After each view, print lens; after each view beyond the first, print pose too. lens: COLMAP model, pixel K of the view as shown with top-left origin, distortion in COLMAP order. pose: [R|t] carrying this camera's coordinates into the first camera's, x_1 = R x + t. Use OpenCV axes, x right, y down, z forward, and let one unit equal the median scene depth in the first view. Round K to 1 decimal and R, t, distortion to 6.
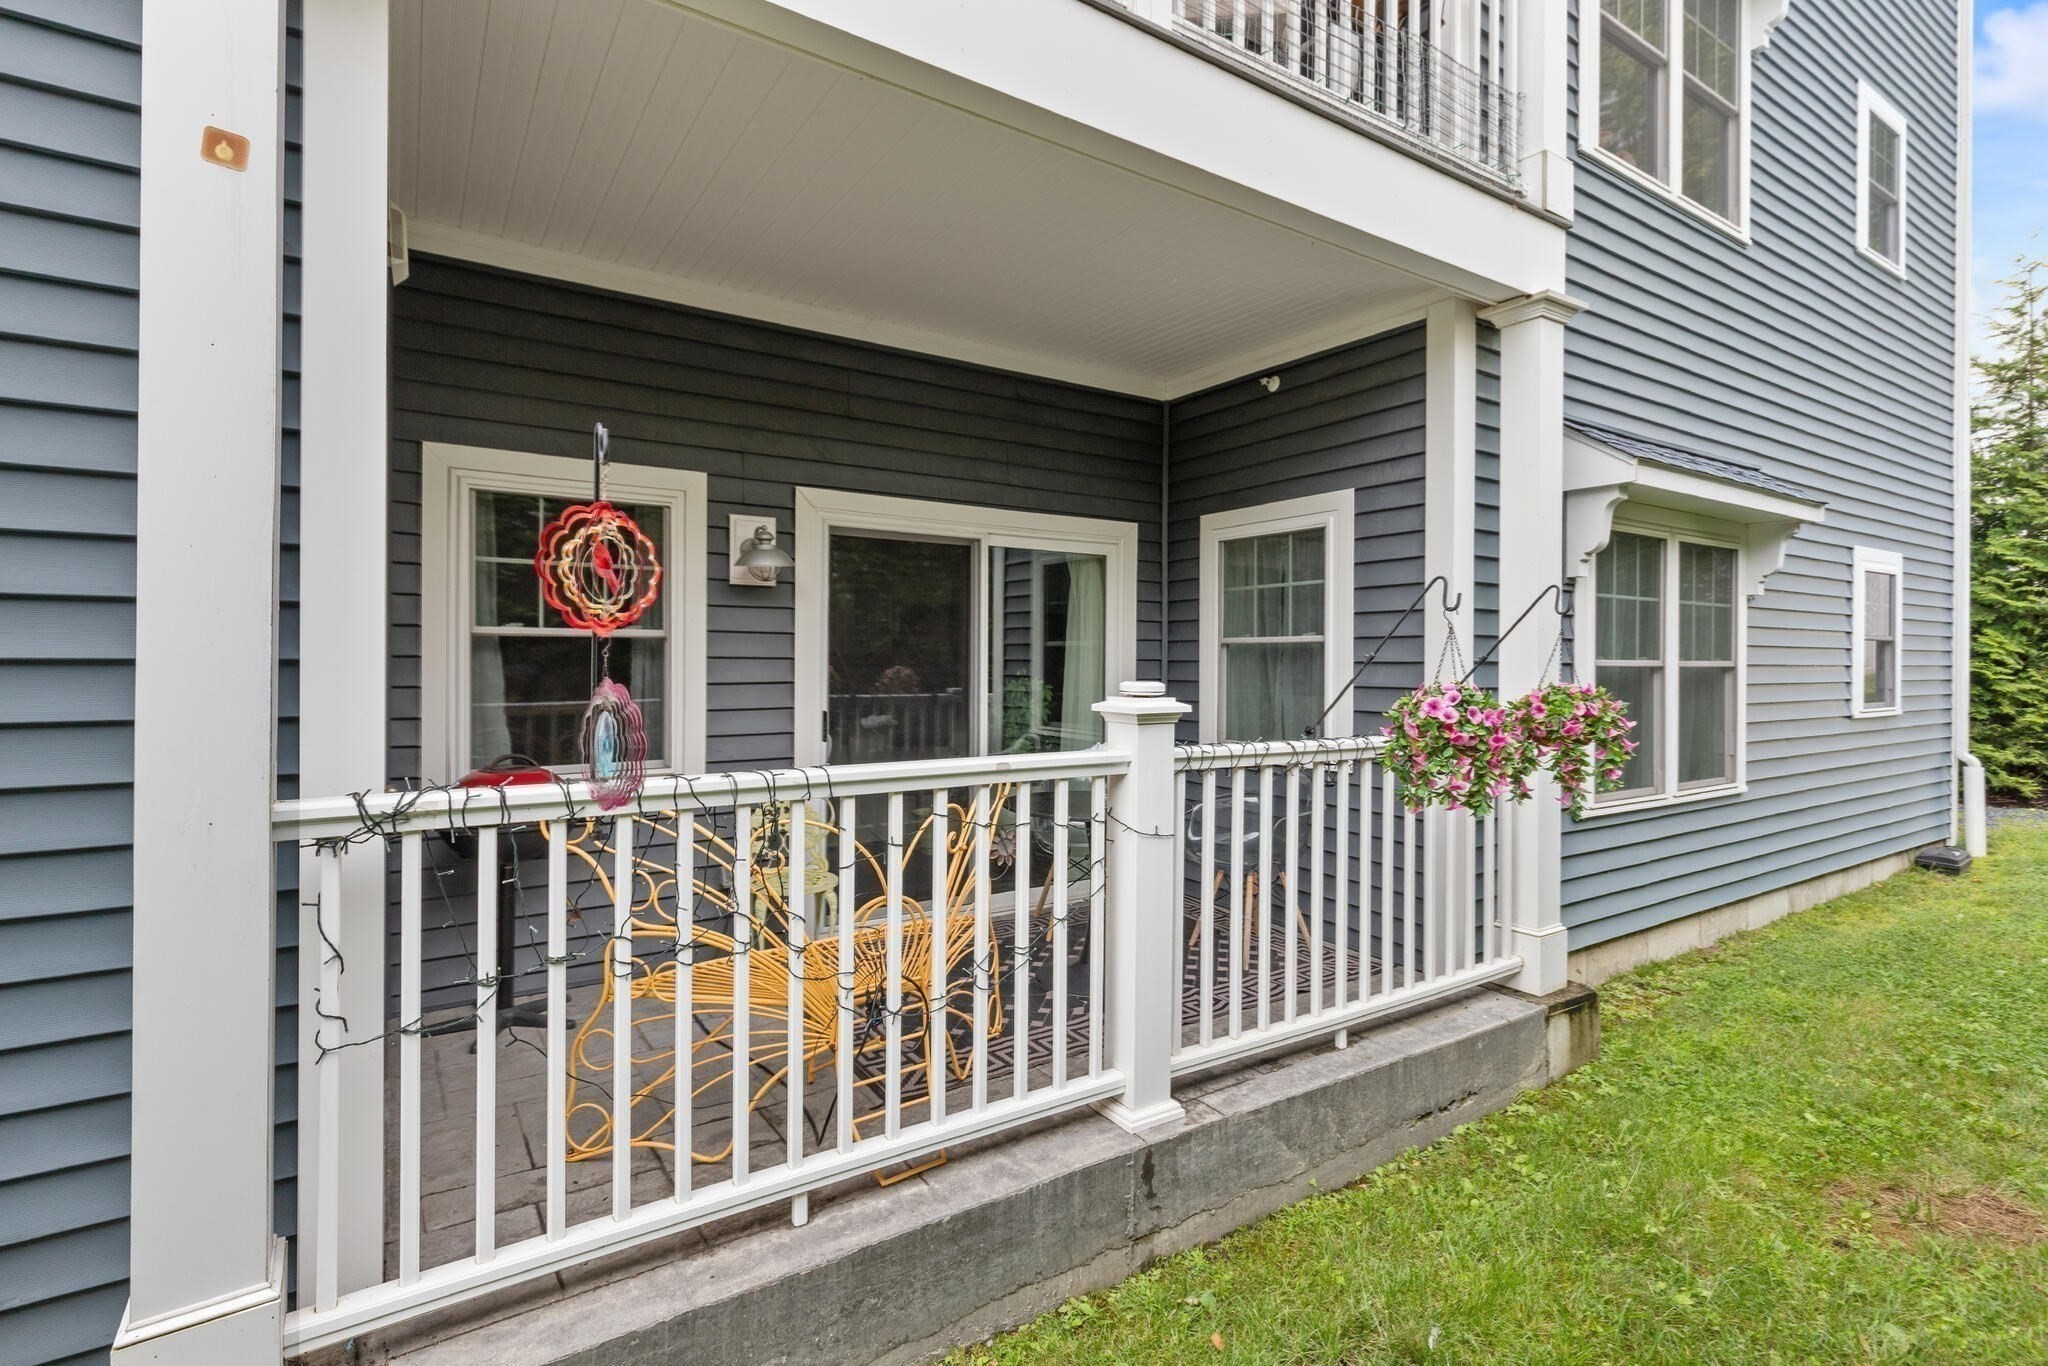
lens RADIAL K [[953.9, 0, 1027.1], [0, 953.9, 661.3], [0, 0, 1]] dist [0.007640, -0.002203]
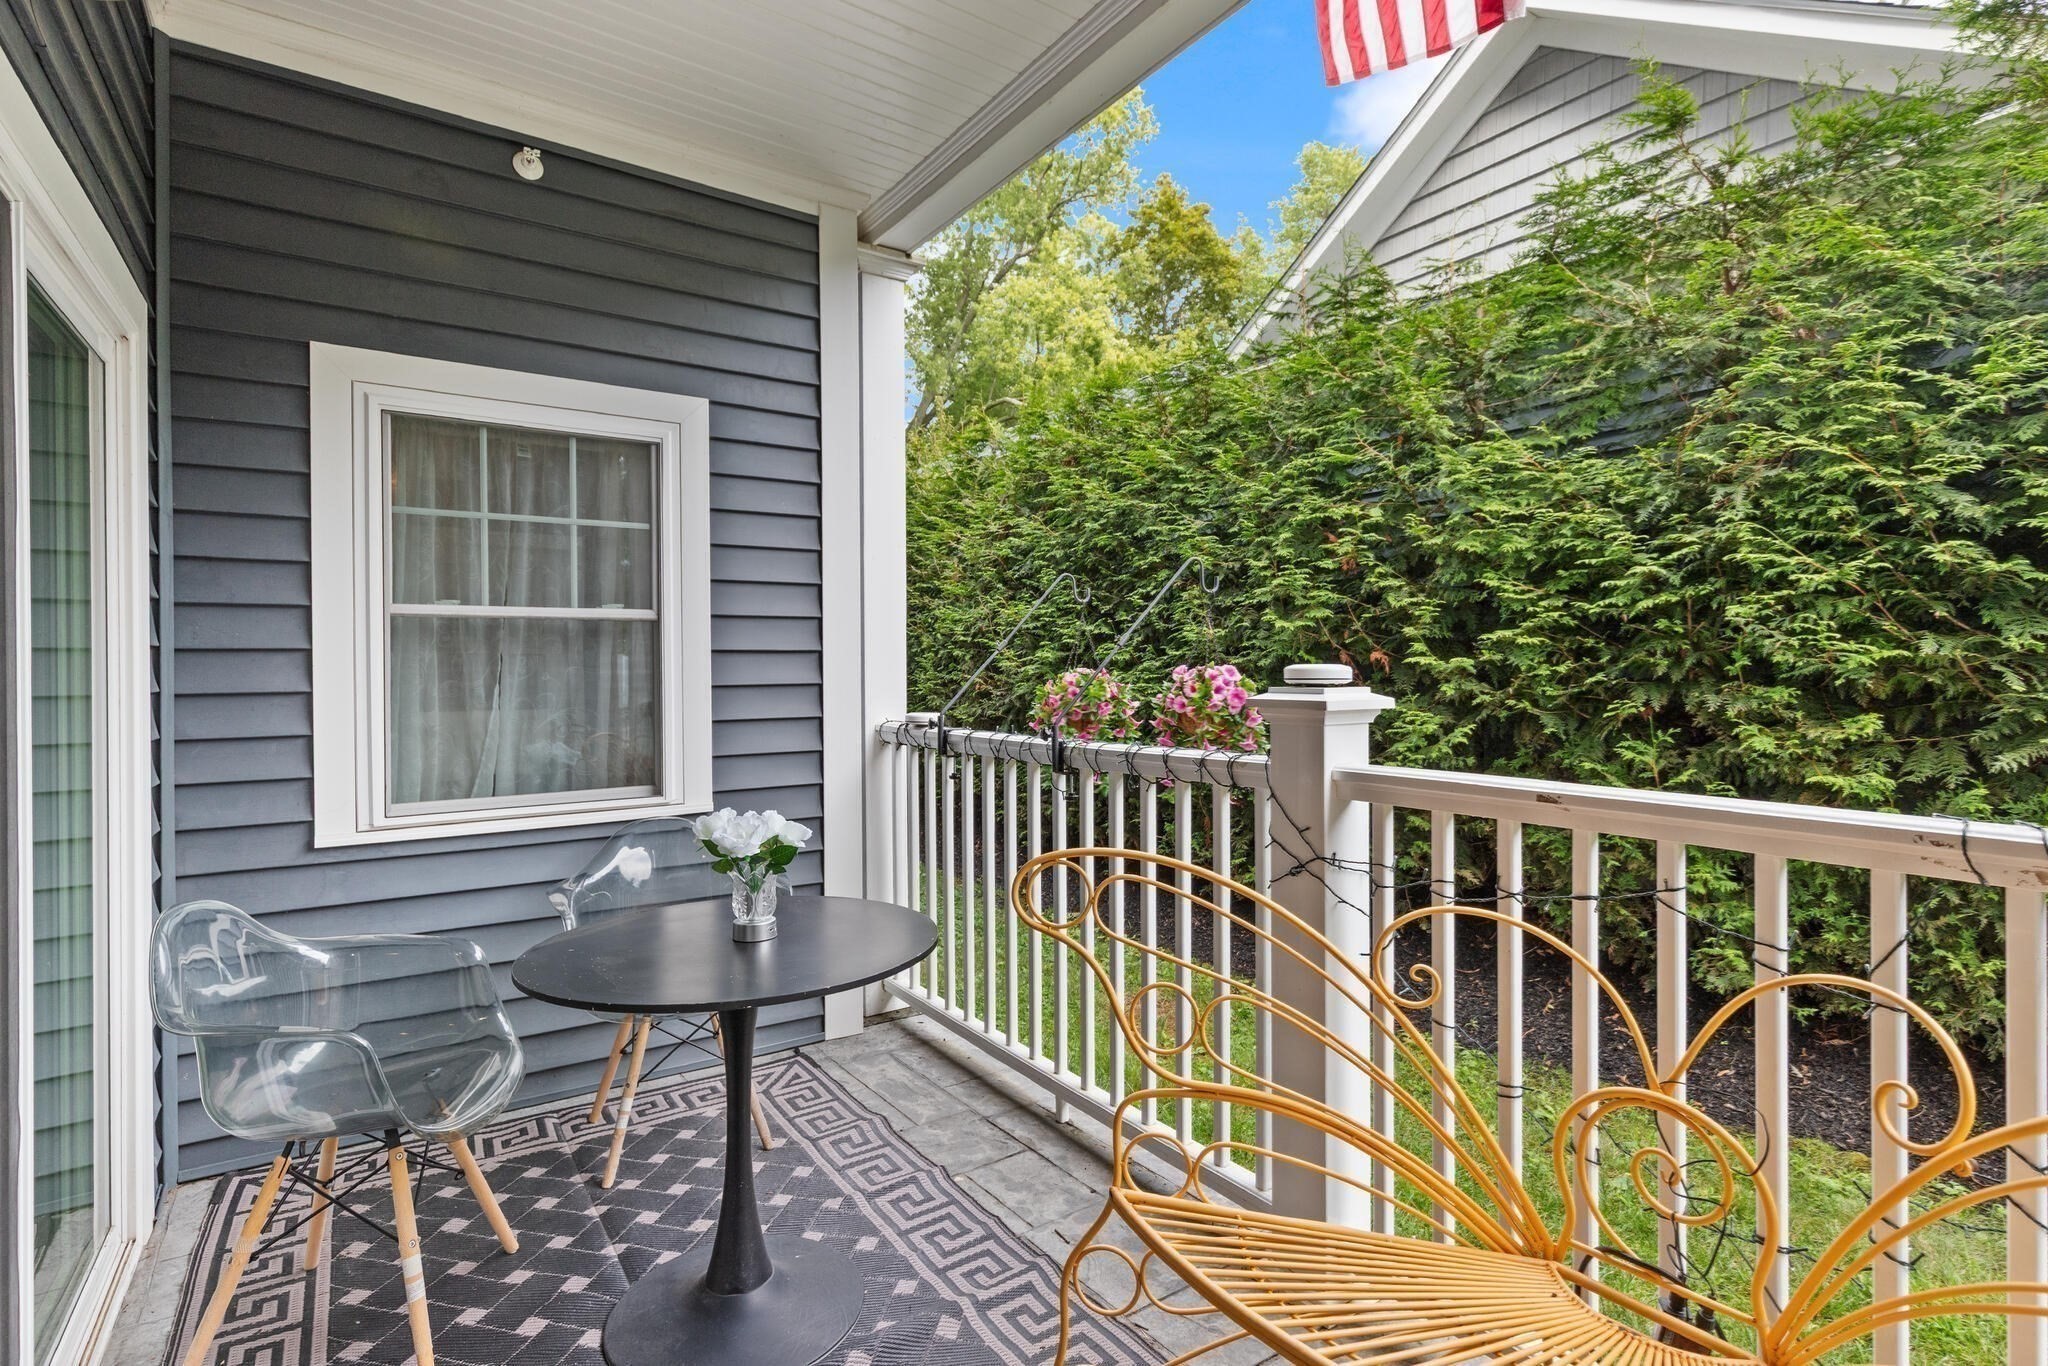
lens RADIAL K [[968.6, 0, 1019.6], [0, 968.6, 678.6], [0, 0, 1]] dist [-0.016190, 0.000069]
pose [[-0.013727, -0.011140, 0.999844, -0.402930], [0.004650, 0.999926, 0.011205, 0.015286], [-0.999895, 0.004803, -0.013674, 0.878321]]
